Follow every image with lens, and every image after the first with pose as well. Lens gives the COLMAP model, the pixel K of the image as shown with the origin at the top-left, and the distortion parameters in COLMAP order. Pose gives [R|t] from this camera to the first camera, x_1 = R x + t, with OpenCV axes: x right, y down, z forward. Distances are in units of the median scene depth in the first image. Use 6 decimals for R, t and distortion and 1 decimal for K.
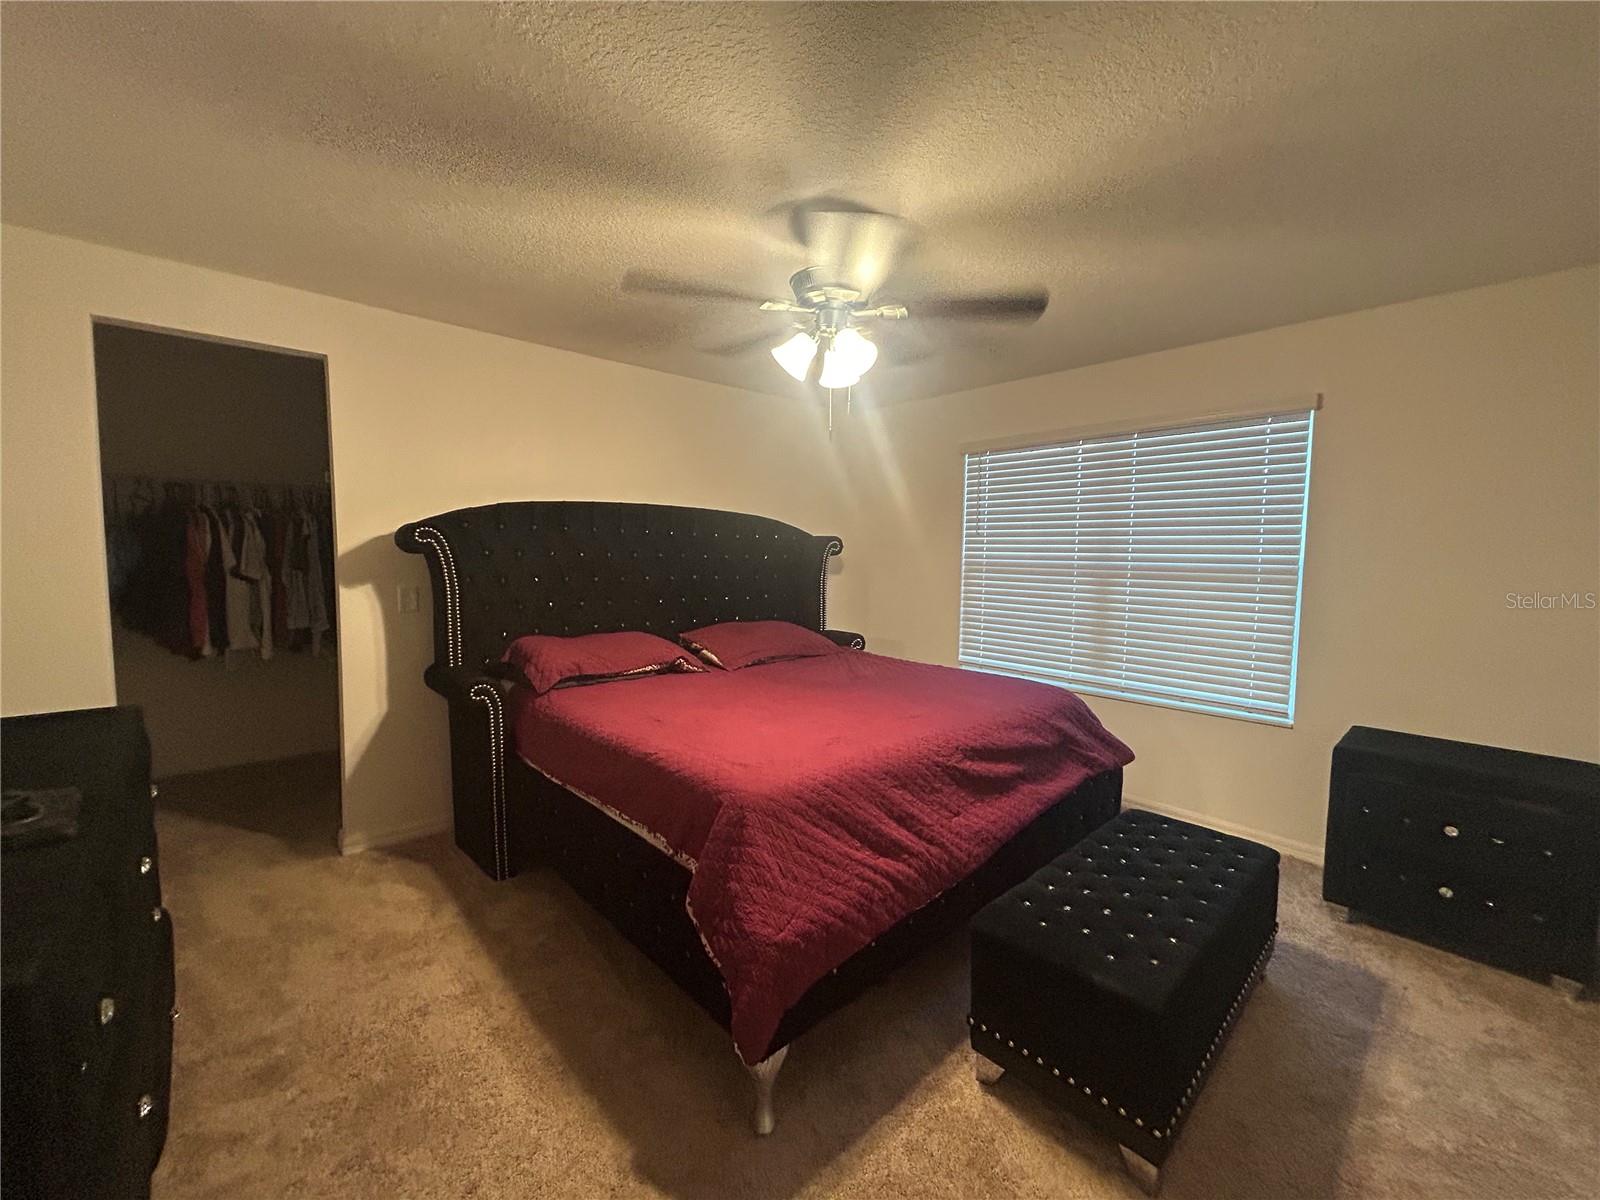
lens RADIAL K [[640.4, 0, 796.3], [0, 640.4, 598.2], [0, 0, 1]] dist [-0.001845, 0.000001]
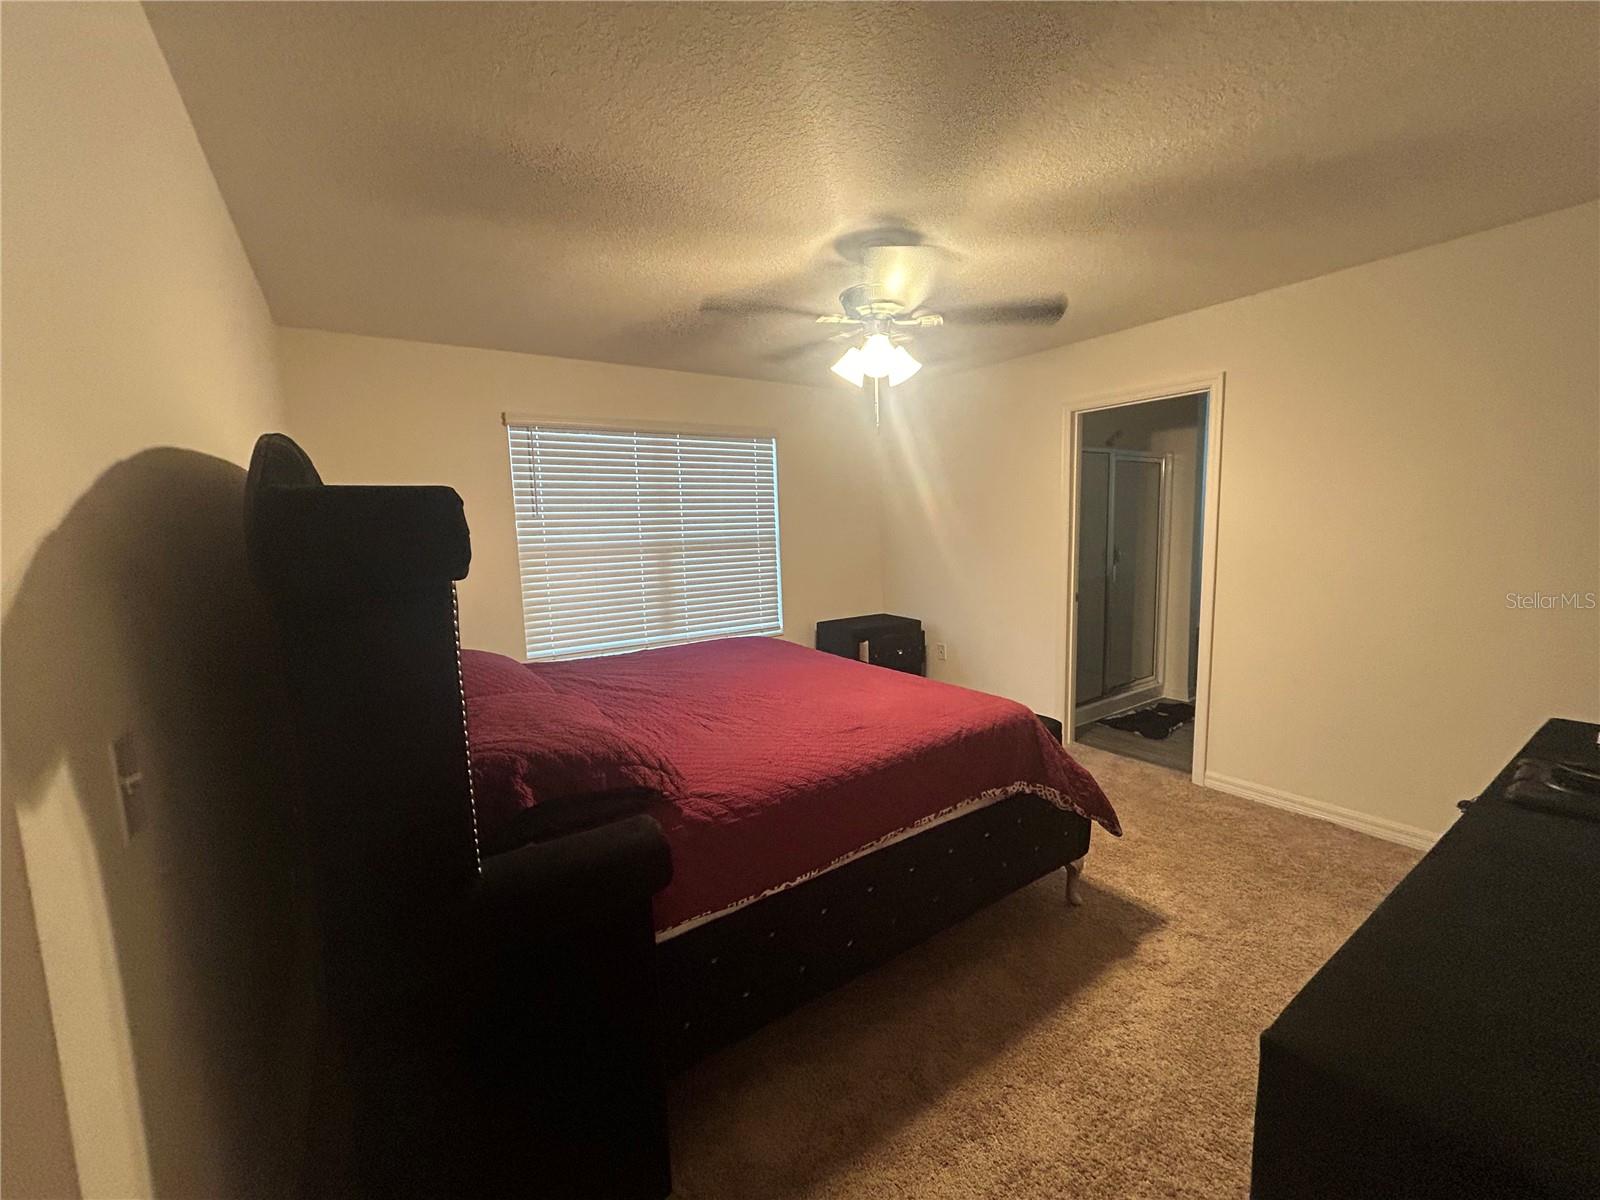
lens RADIAL K [[640.4, 0, 792.9], [0, 640.4, 601.2], [0, 0, 1]] dist [-0.001845, 0.000001]
pose [[0.151937, -0.132356, 0.979488, -0.931683], [0.101139, 0.987873, 0.117800, -0.081972], [-0.983202, 0.081167, 0.163481, 0.809991]]
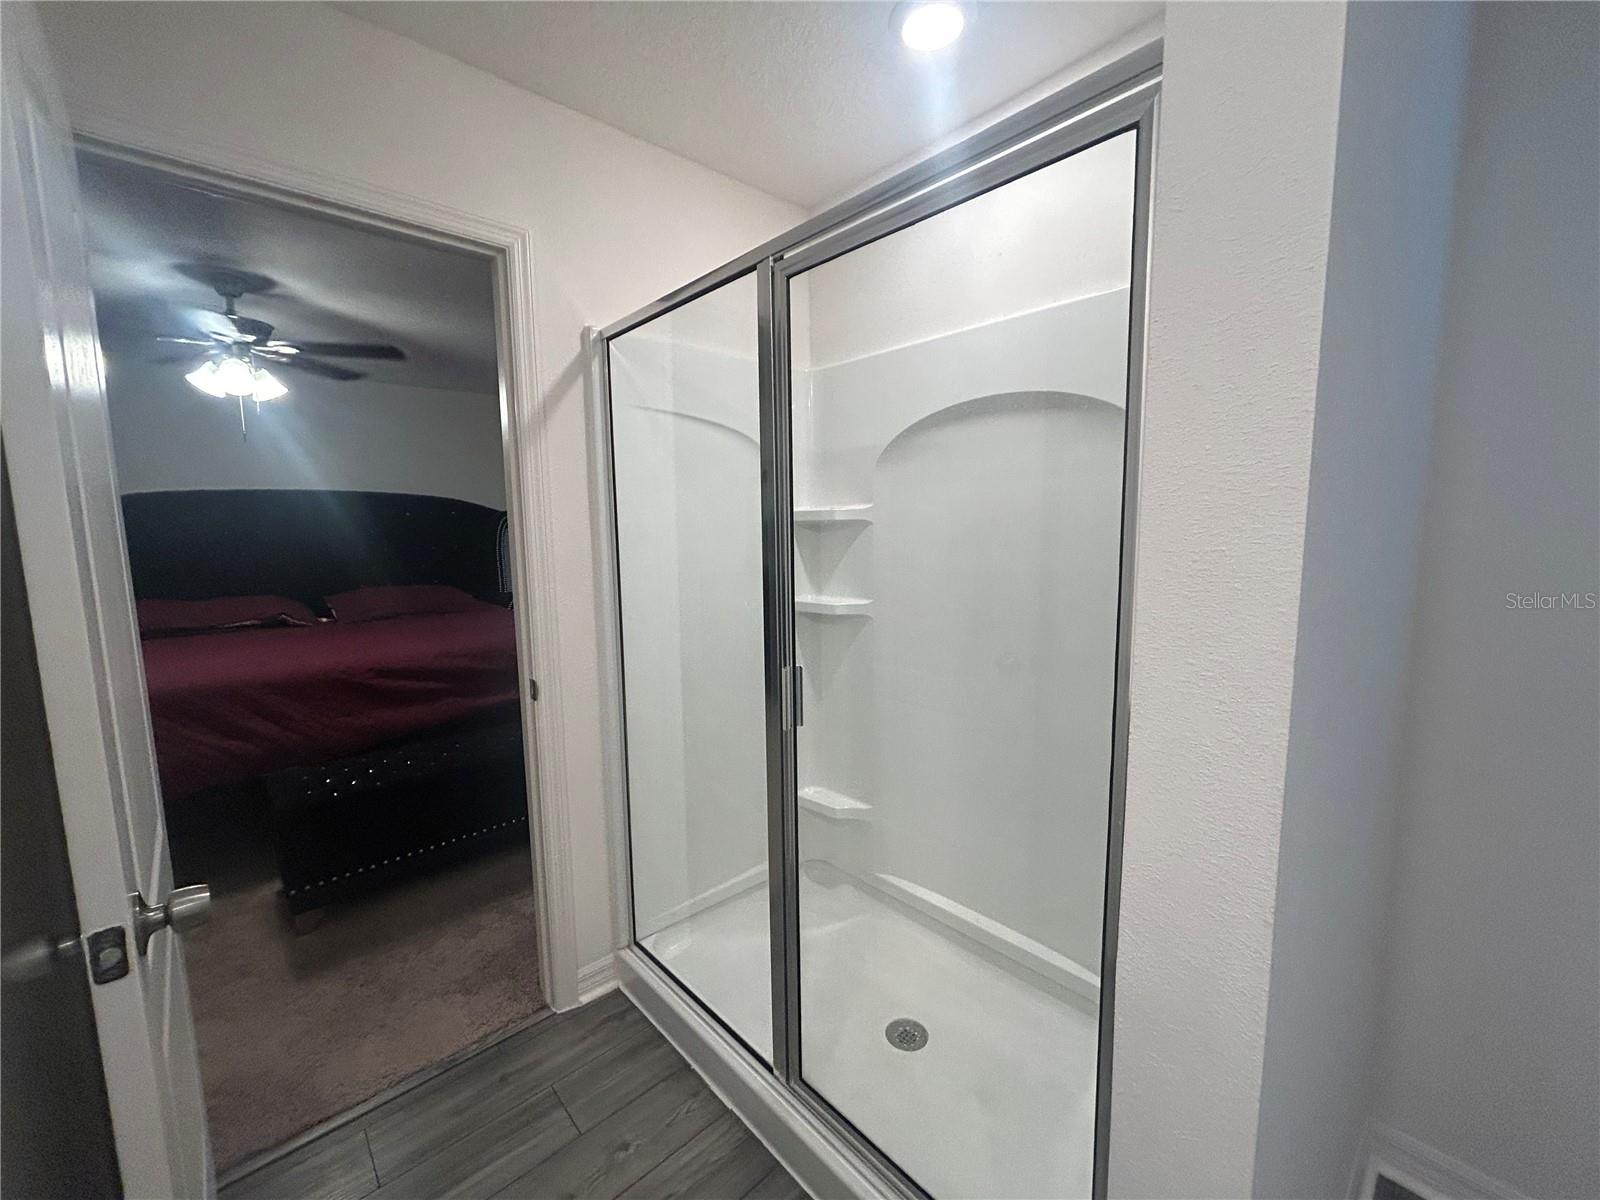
lens RADIAL K [[640.4, 0, 794.6], [0, 640.4, 601.4], [0, 0, 1]] dist [-0.001845, 0.000001]
pose [[0.999492, -0.031163, -0.006747, 0.979117], [0.031441, 0.998447, 0.045990, 0.050244], [0.005303, -0.046179, 0.998919, -0.275425]]
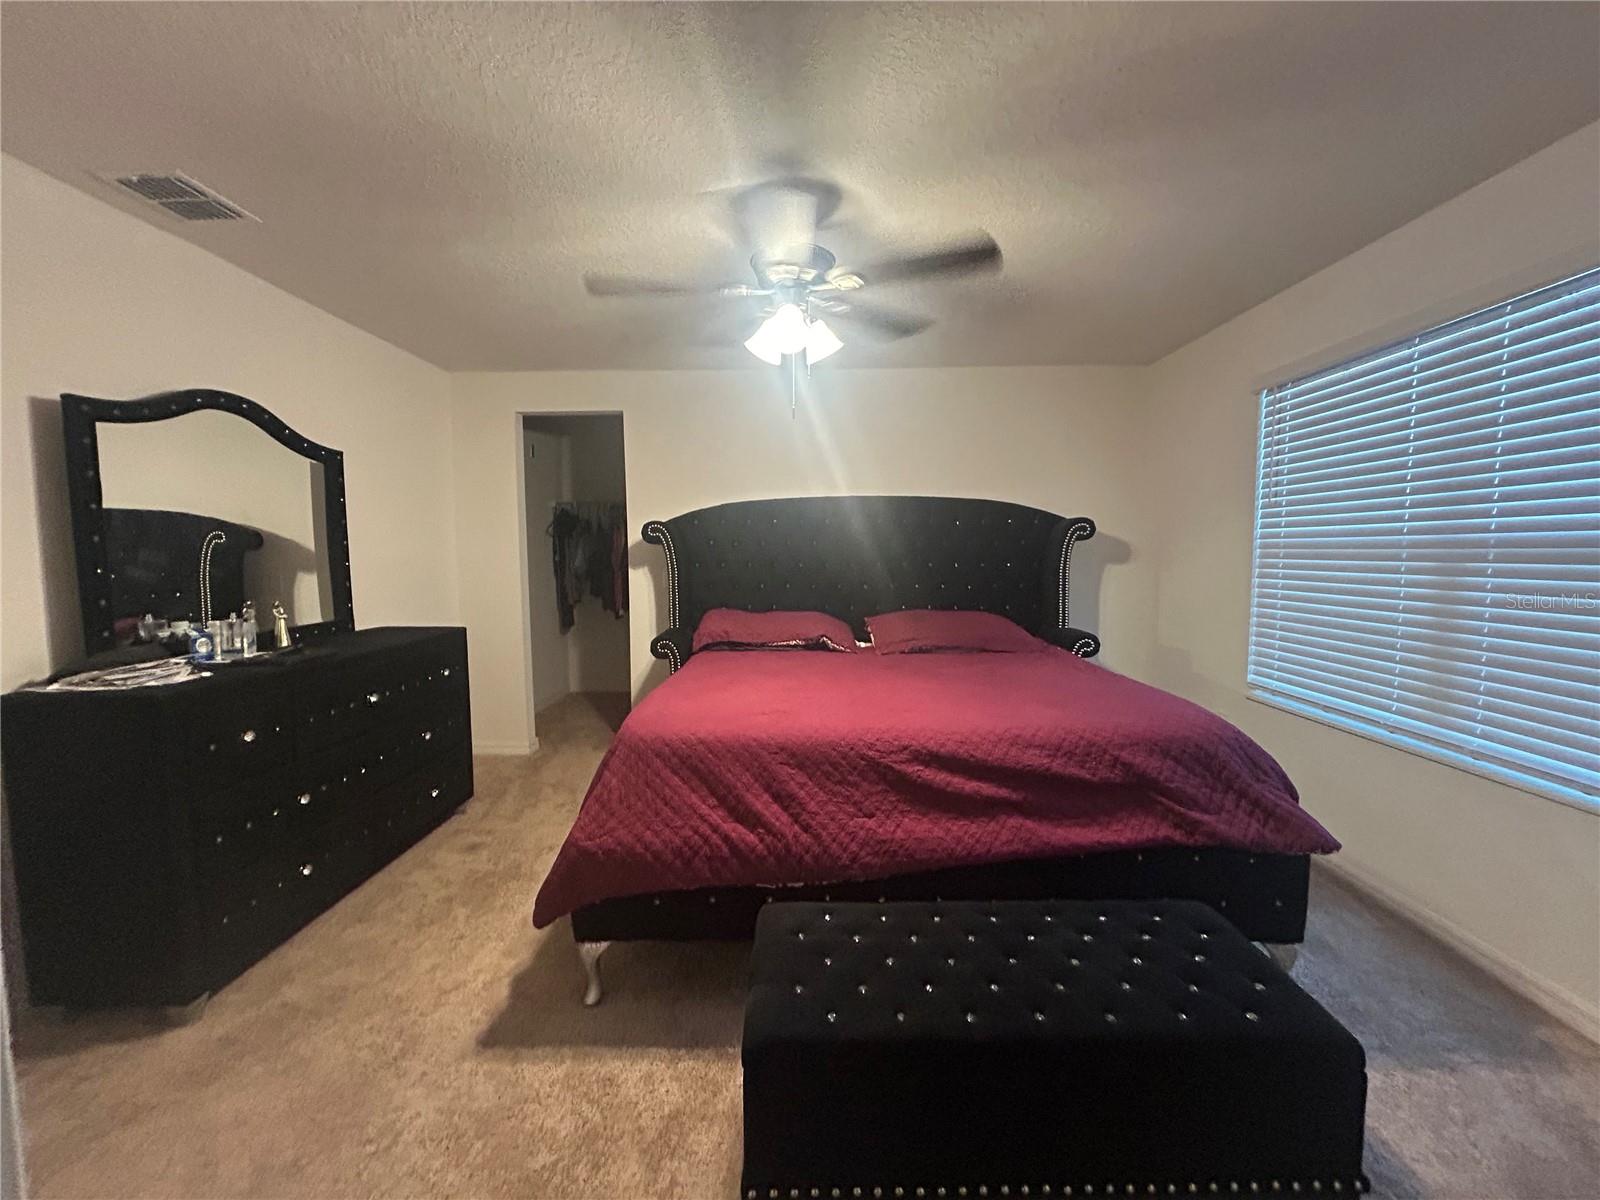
lens RADIAL K [[640.4, 0, 803.3], [0, 640.4, 603.4], [0, 0, 1]] dist [-0.001845, 0.000001]
pose [[0.731469, 0.038231, -0.680802, 0.626736], [-0.034204, 0.999227, 0.019364, 0.021737], [0.681016, 0.009122, 0.732211, 0.224314]]
